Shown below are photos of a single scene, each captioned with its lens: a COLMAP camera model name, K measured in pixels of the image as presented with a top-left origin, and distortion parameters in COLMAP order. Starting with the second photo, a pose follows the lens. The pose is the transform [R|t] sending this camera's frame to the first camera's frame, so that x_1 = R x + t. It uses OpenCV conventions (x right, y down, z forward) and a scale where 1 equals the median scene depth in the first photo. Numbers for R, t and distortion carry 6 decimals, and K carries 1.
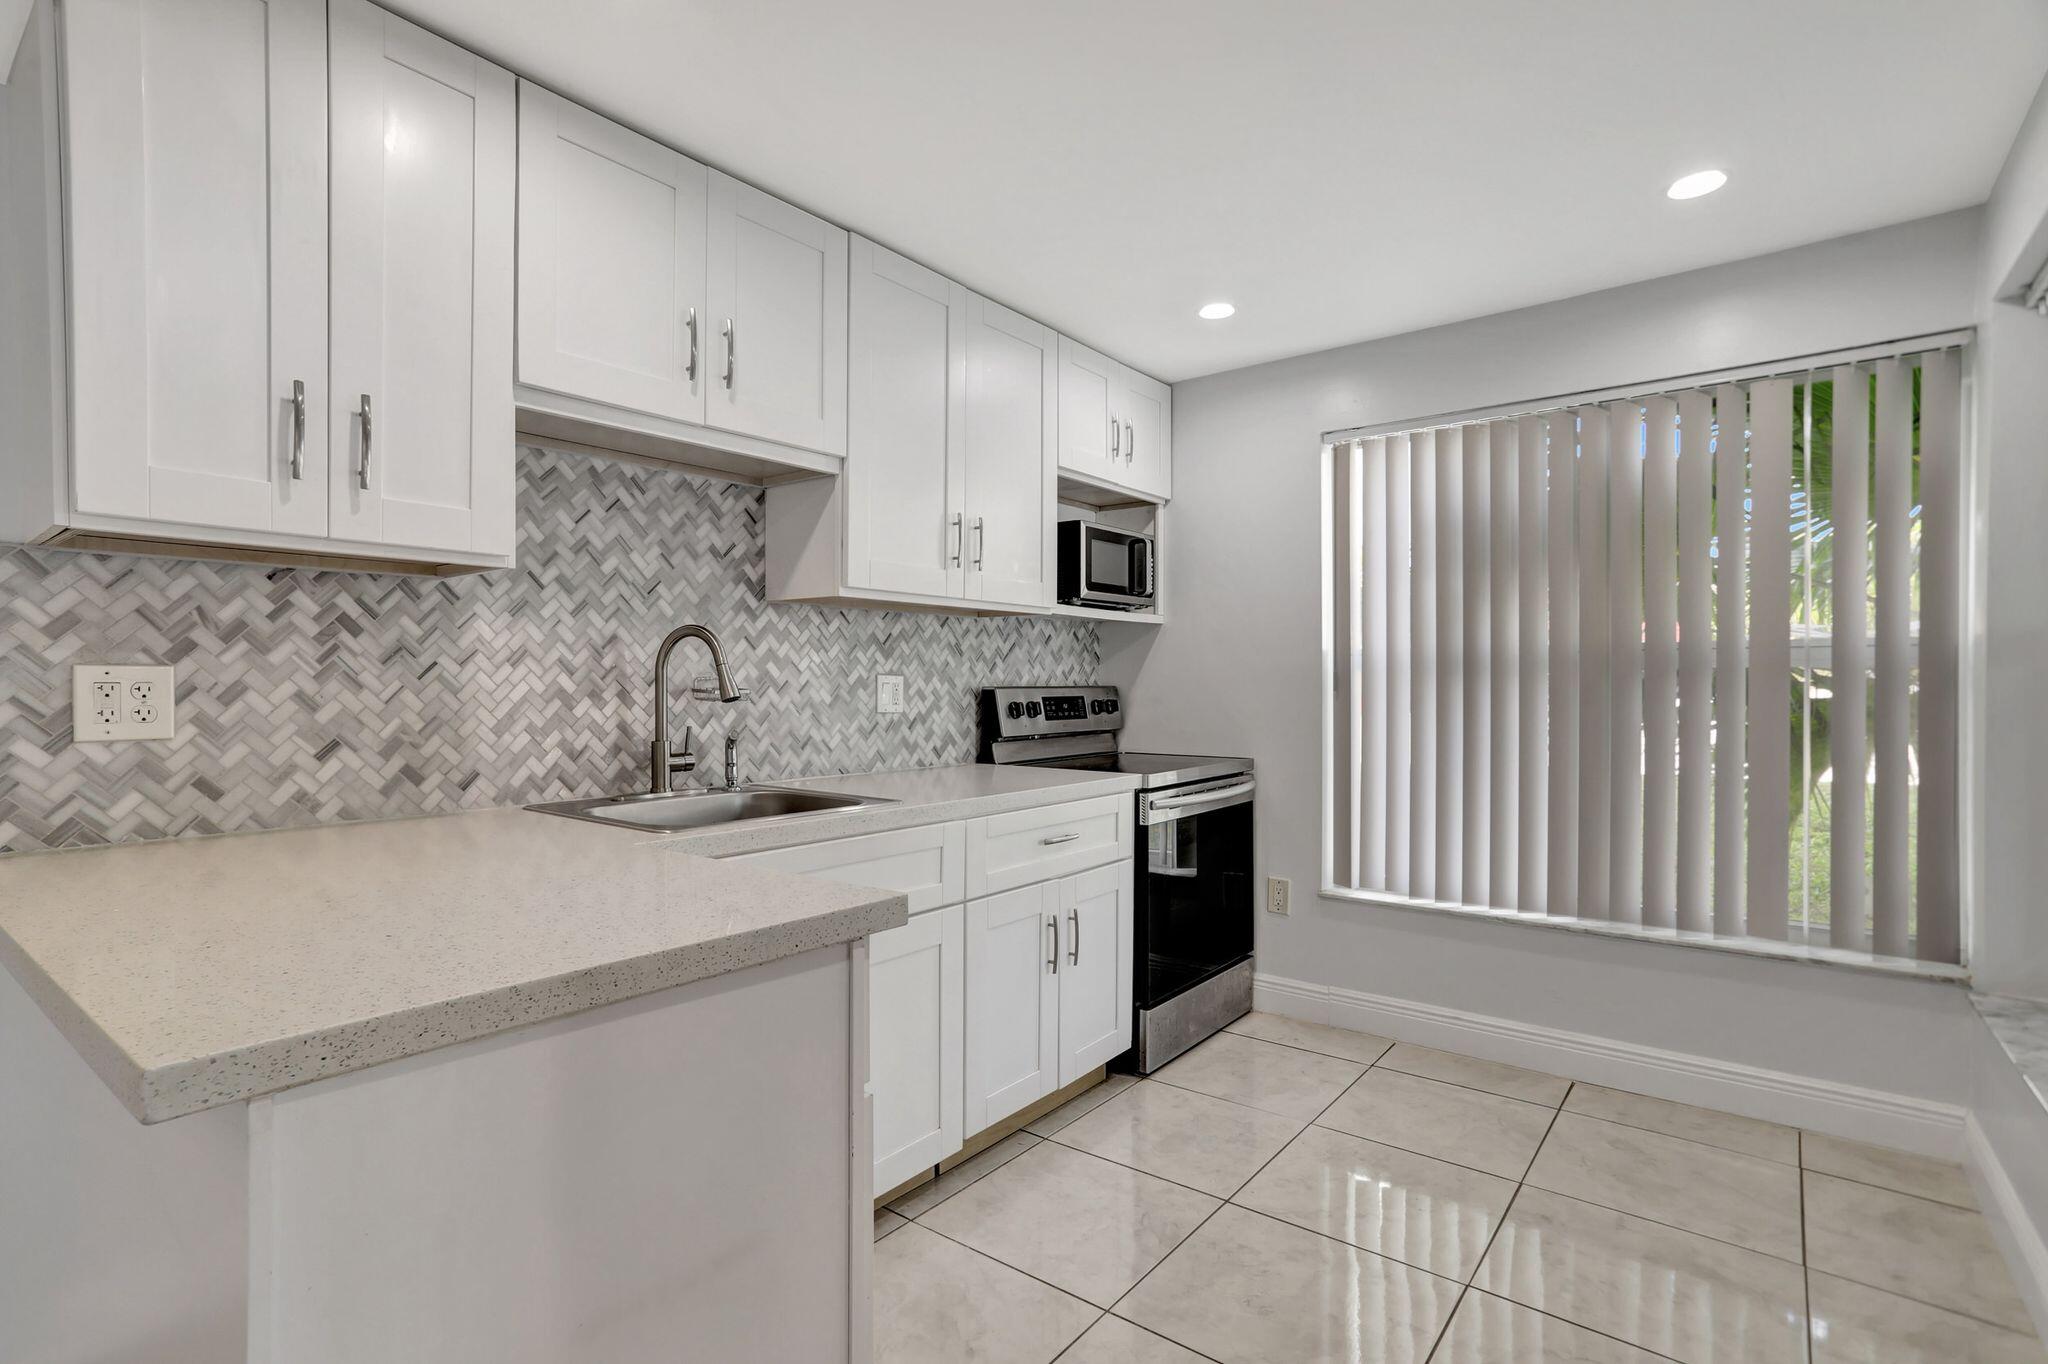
lens RADIAL K [[993.6, 0, 984.5], [0, 993.6, 682.3], [0, 0, 1]] dist [-0.023349, 0.007168]
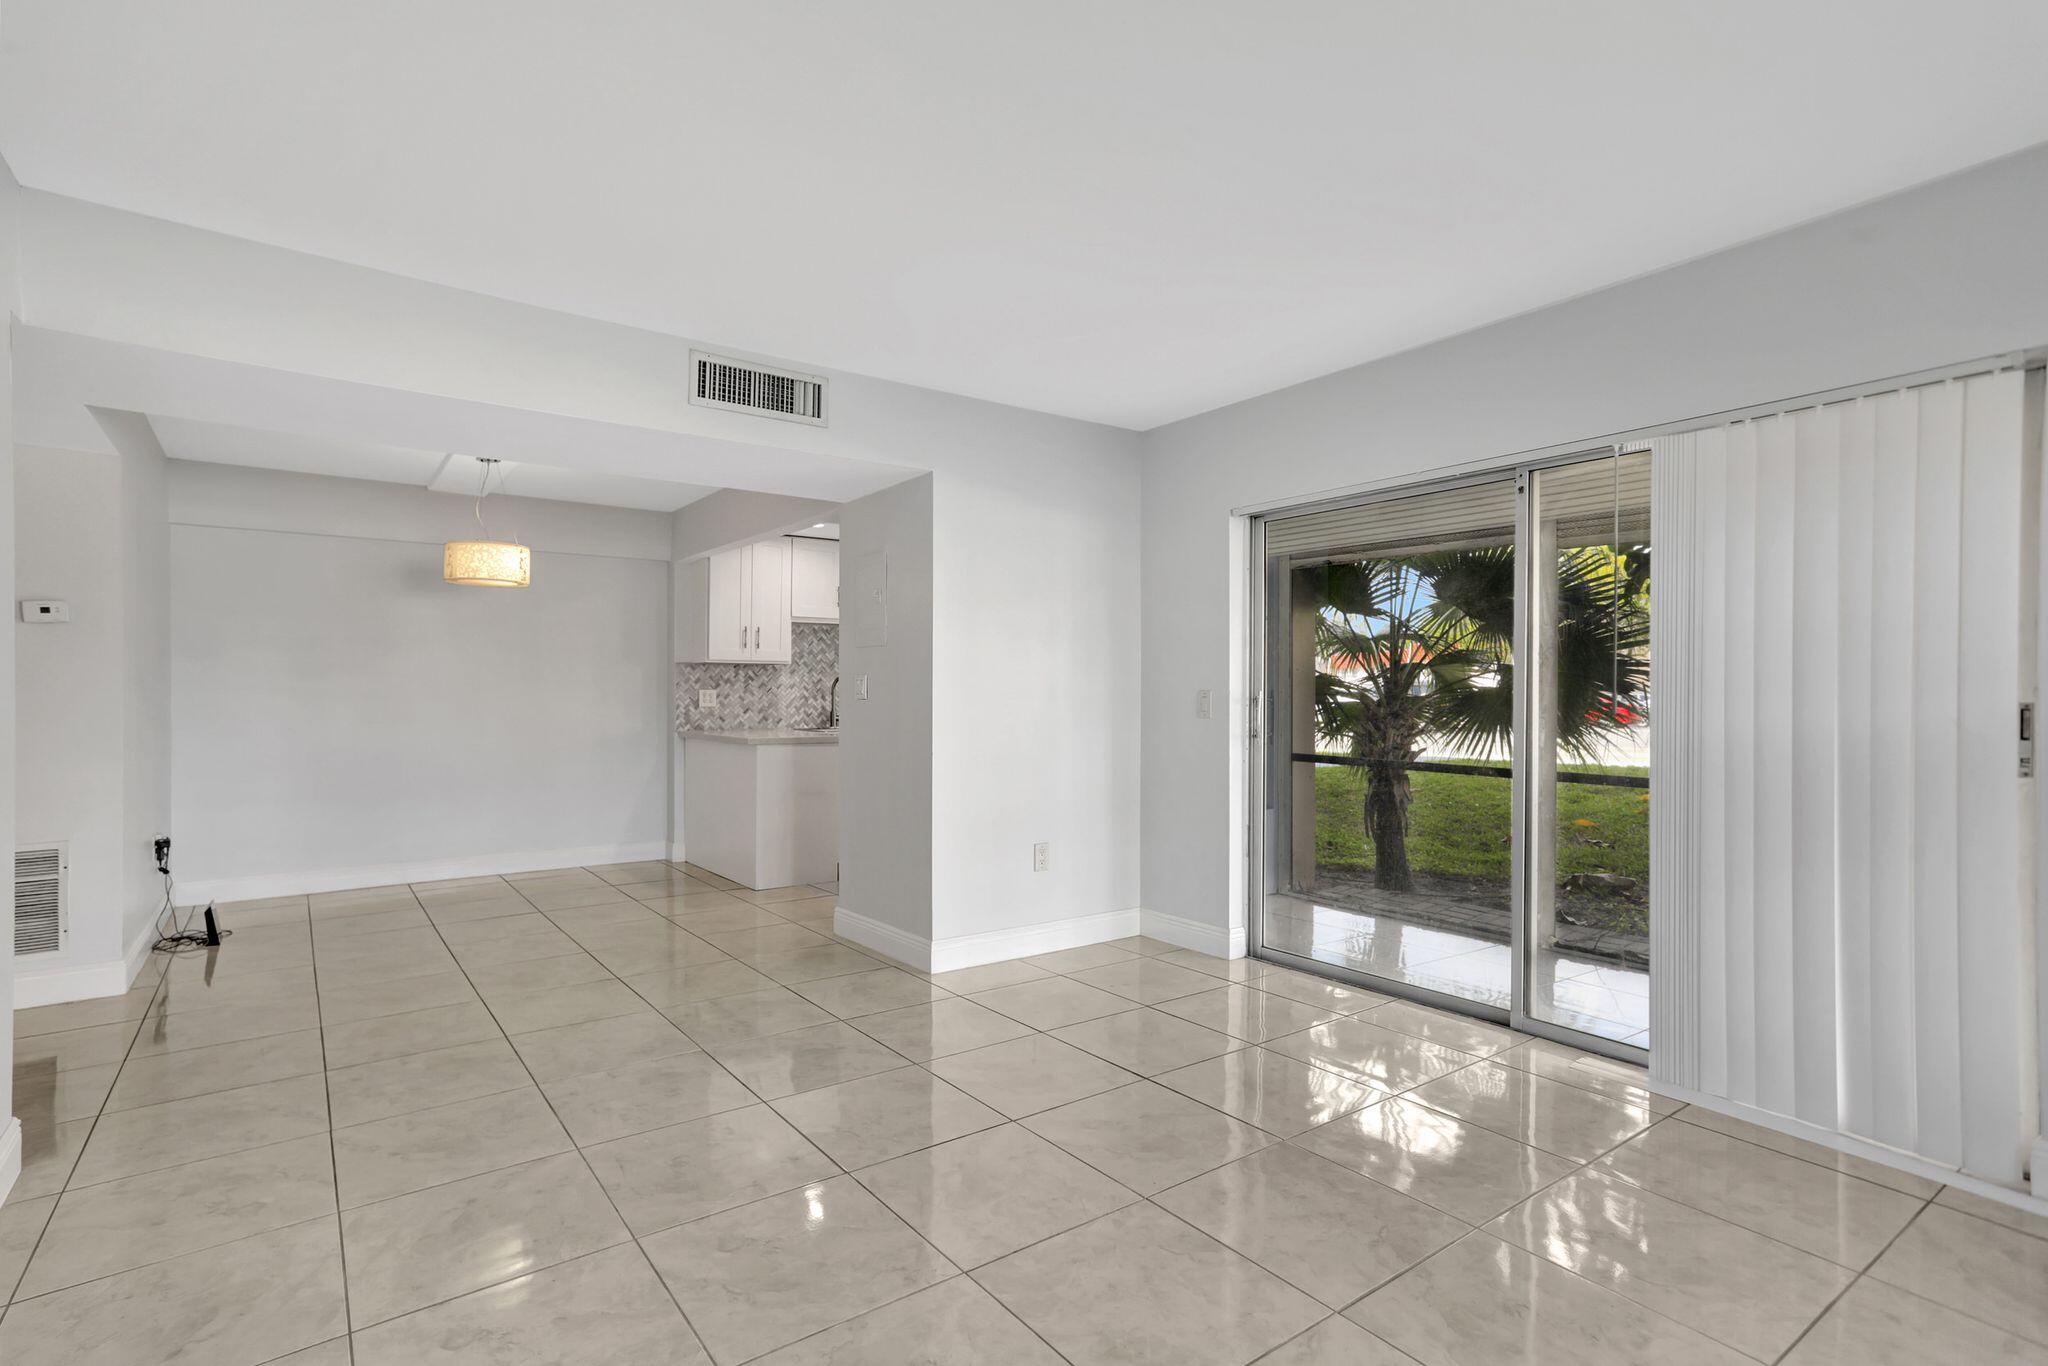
lens RADIAL K [[993.6, 0, 1025.8], [0, 993.6, 674.7], [0, 0, 1]] dist [-0.023349, 0.007168]
pose [[0.976468, -0.005272, -0.215598, 0.813705], [0.001265, 0.999824, -0.018716, 0.000271], [0.215658, 0.018003, 0.976303, -1.677568]]
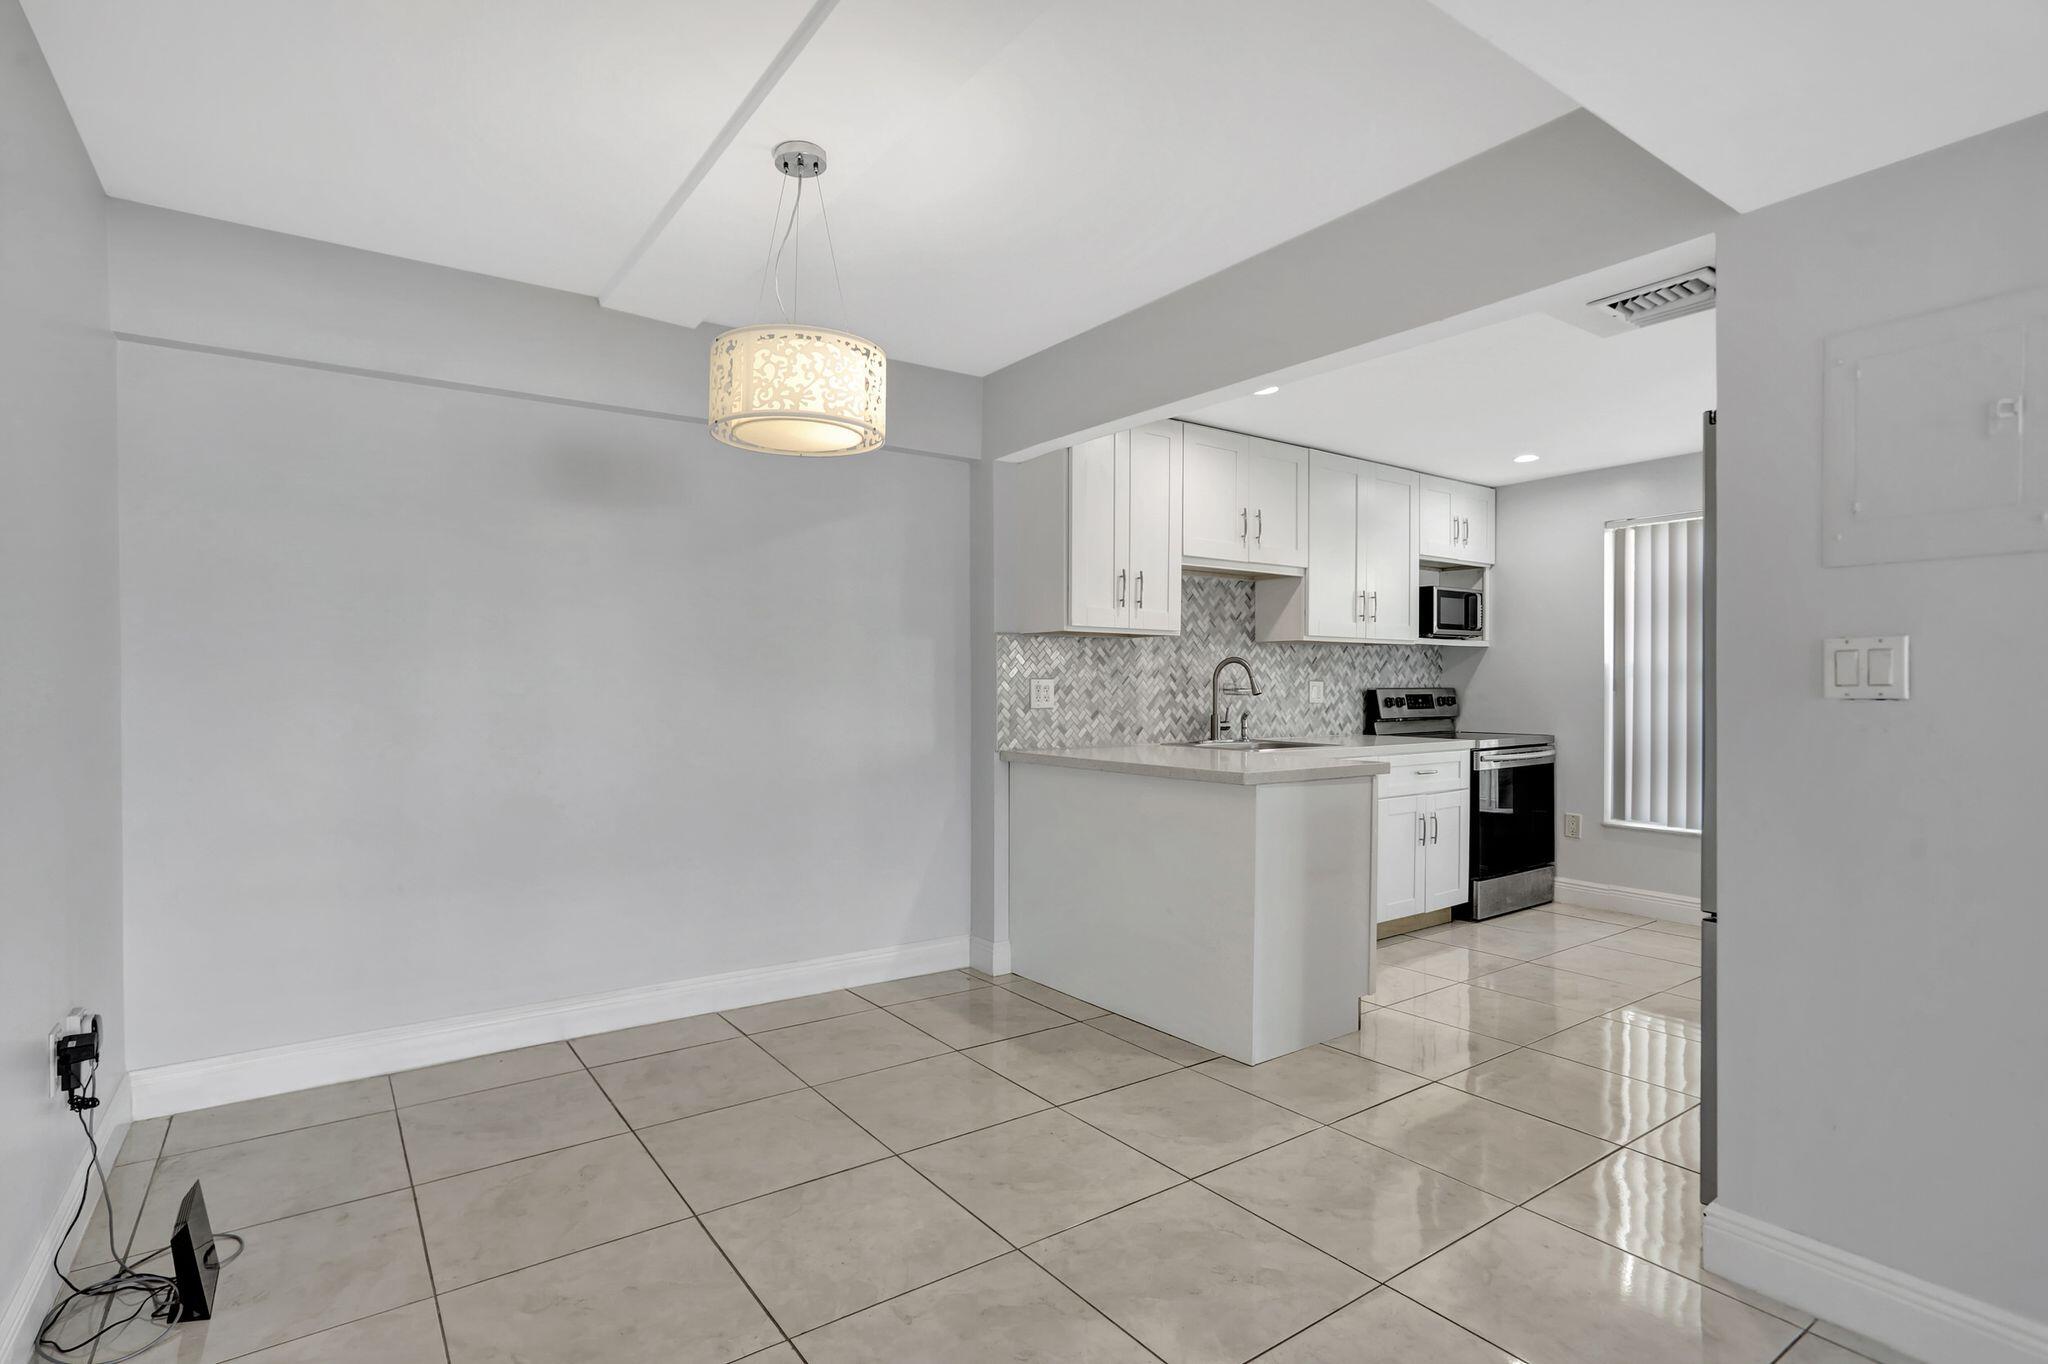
lens RADIAL K [[993.6, 0, 985.9], [0, 993.6, 690.8], [0, 0, 1]] dist [-0.023349, 0.007168]
pose [[0.958245, 0.002382, -0.285939, -0.158514], [-0.000552, 0.999979, 0.006480, -0.001569], [0.285948, -0.006052, 0.958226, -0.846862]]
